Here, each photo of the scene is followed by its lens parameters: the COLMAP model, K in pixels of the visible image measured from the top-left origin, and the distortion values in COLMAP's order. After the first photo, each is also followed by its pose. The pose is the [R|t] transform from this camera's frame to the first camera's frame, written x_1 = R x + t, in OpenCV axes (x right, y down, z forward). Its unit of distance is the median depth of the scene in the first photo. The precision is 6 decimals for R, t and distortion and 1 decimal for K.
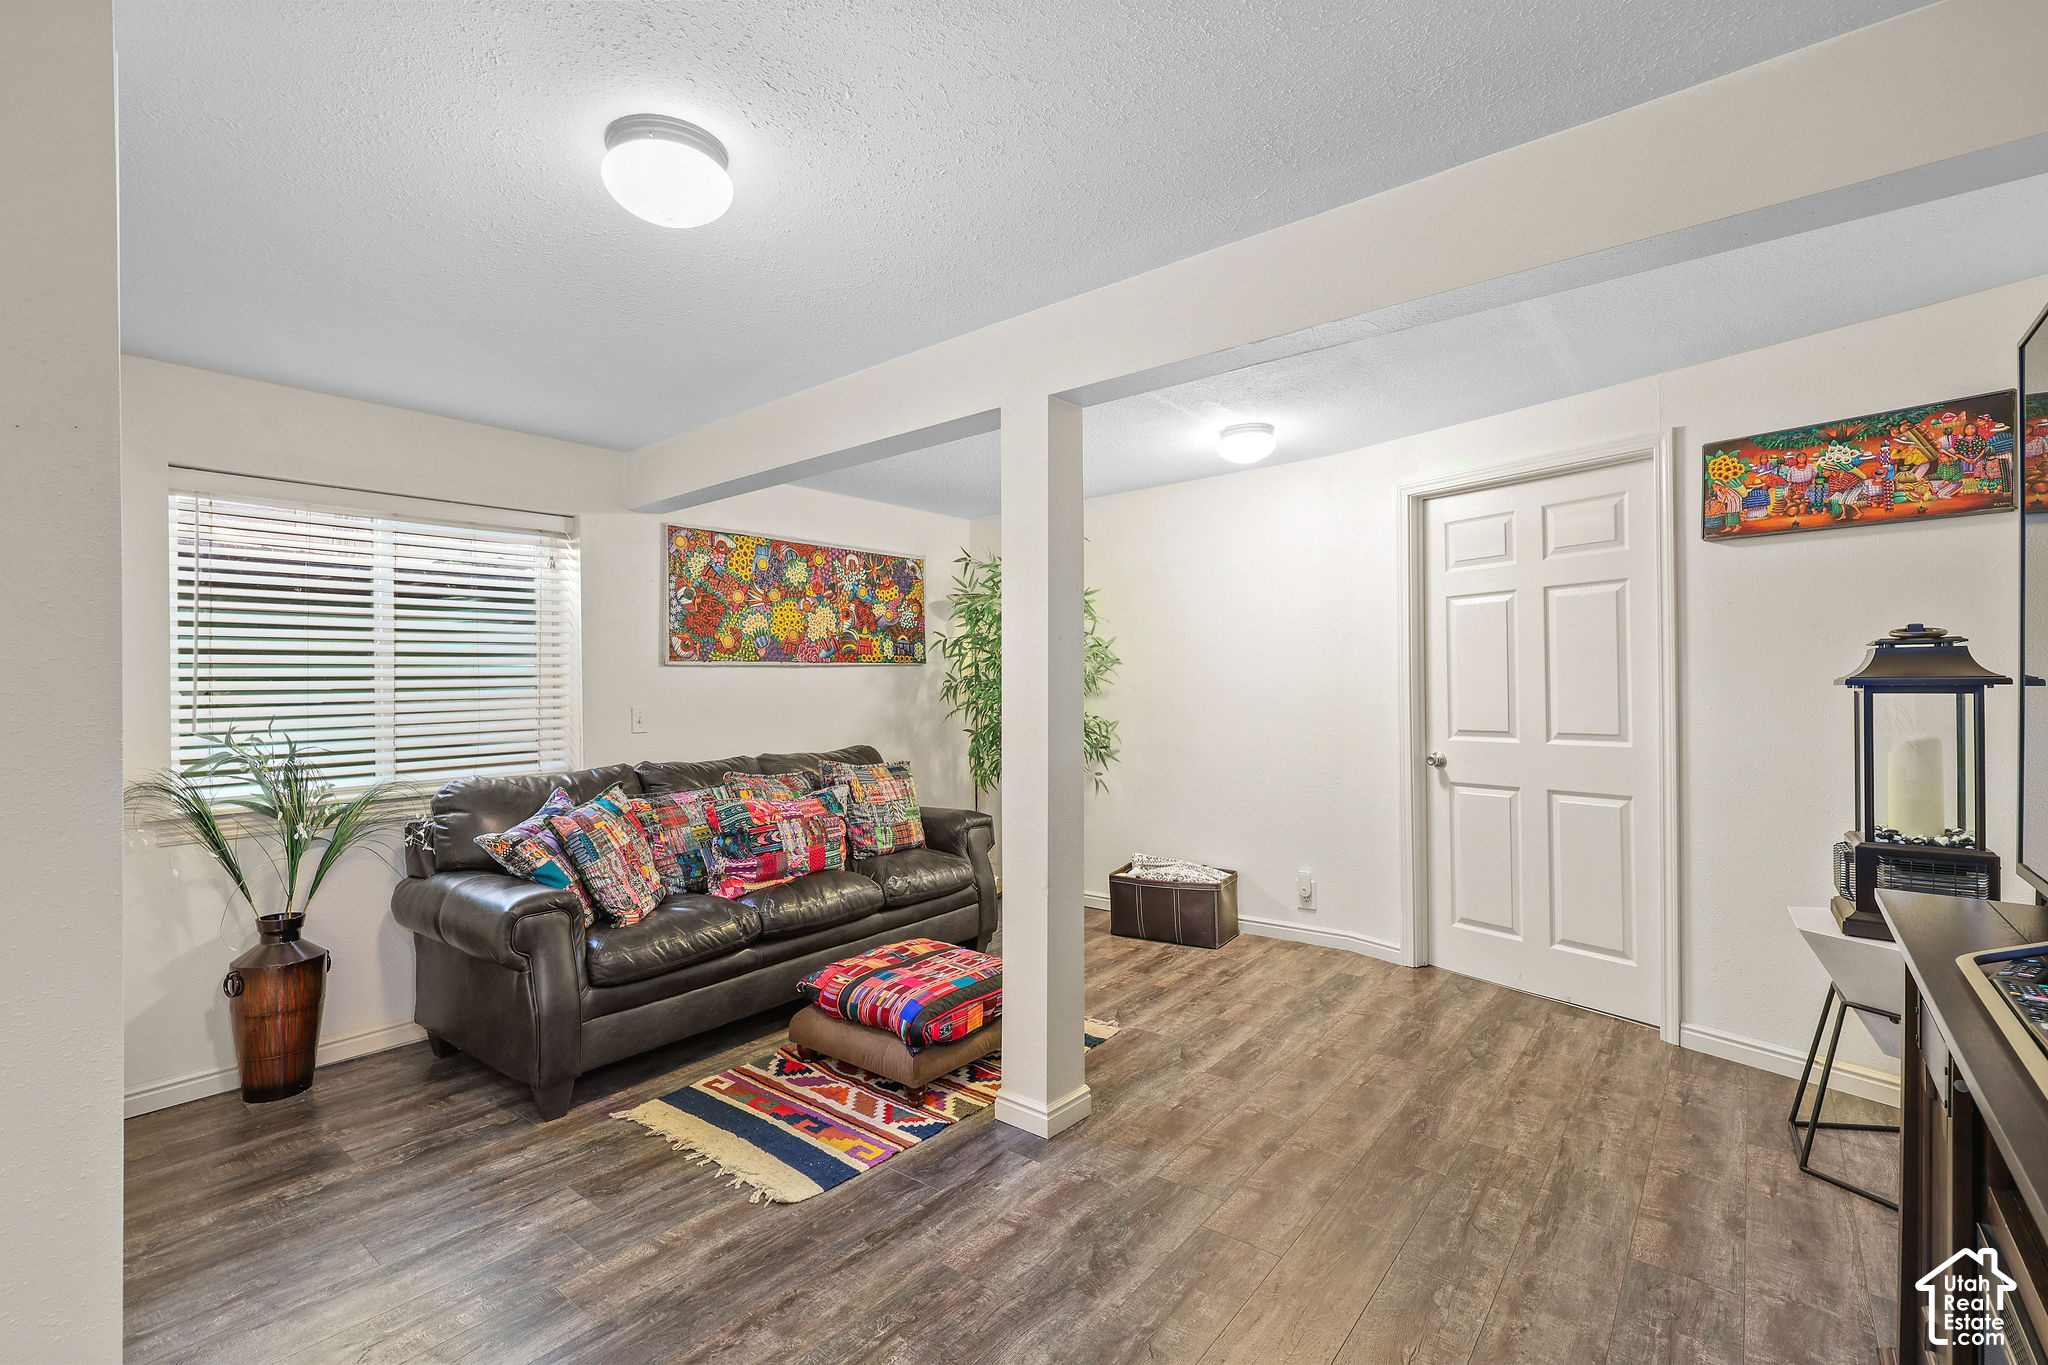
lens RADIAL K [[908.4, 0, 1015.1], [0, 908.4, 681.3], [0, 0, 1]] dist [0.004617, 0.000503]
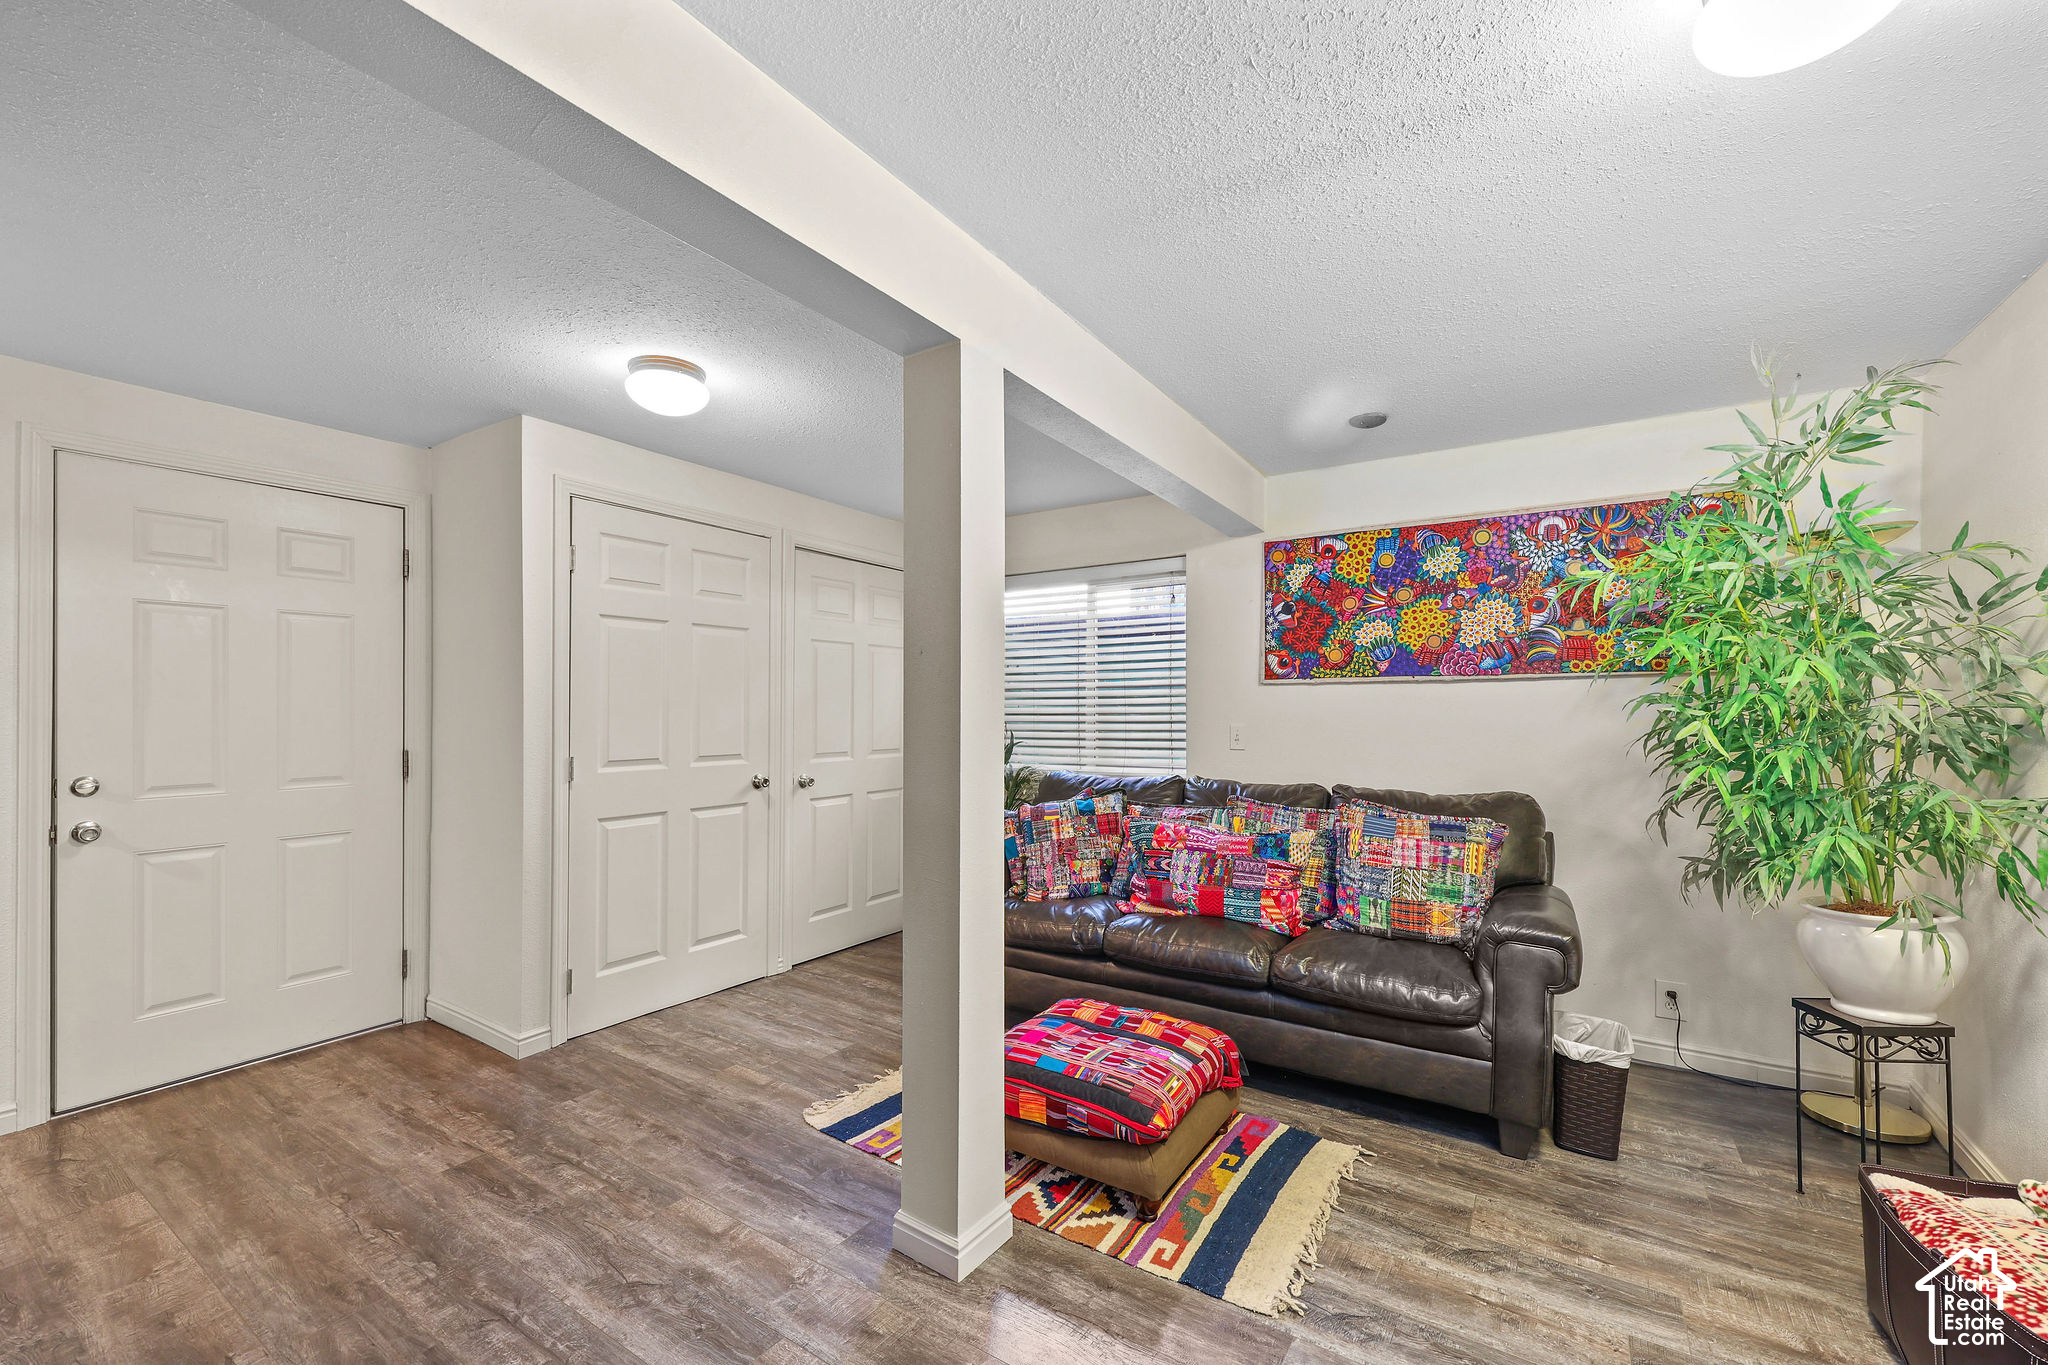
lens RADIAL K [[839.9, 0, 1014.5], [0, 839.9, 696.8], [0, 0, 1]] dist [0.003563, 0.000112]
pose [[0.092632, 0.000802, -0.995700, 0.549156], [0.001981, 0.999998, 0.000990, -0.005374], [0.995698, -0.002064, 0.092630, 0.694829]]
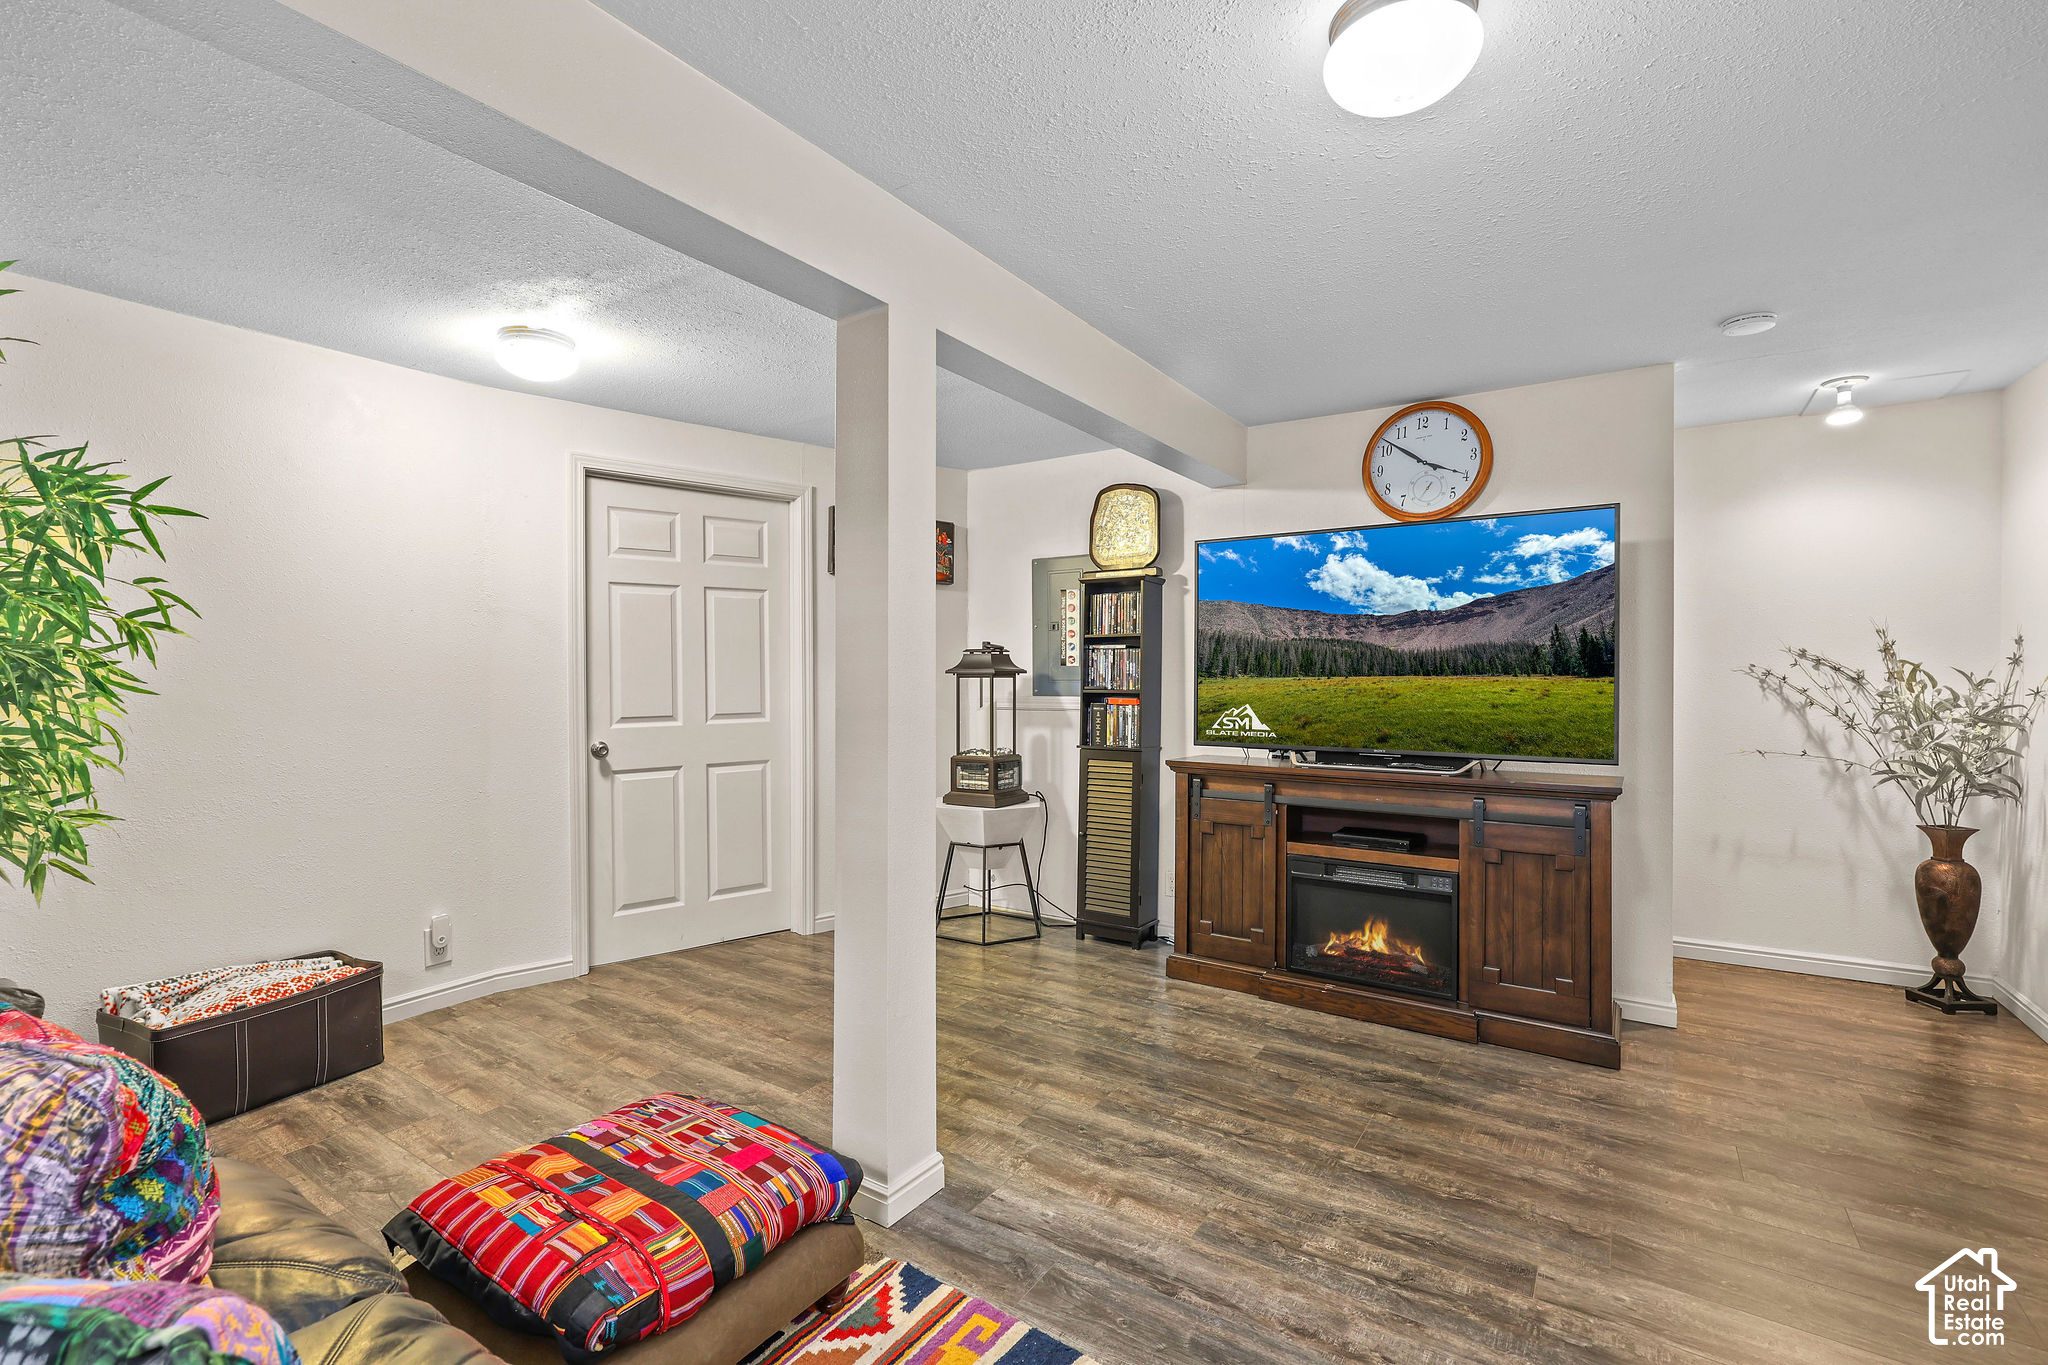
lens RADIAL K [[908.4, 0, 1023.5], [0, 908.4, 686.0], [0, 0, 1]] dist [0.004617, 0.000503]
pose [[-0.097678, -0.003851, 0.995211, -0.558145], [-0.005728, 0.999978, 0.003307, 0.013962], [-0.995202, -0.005377, -0.097698, 0.675194]]
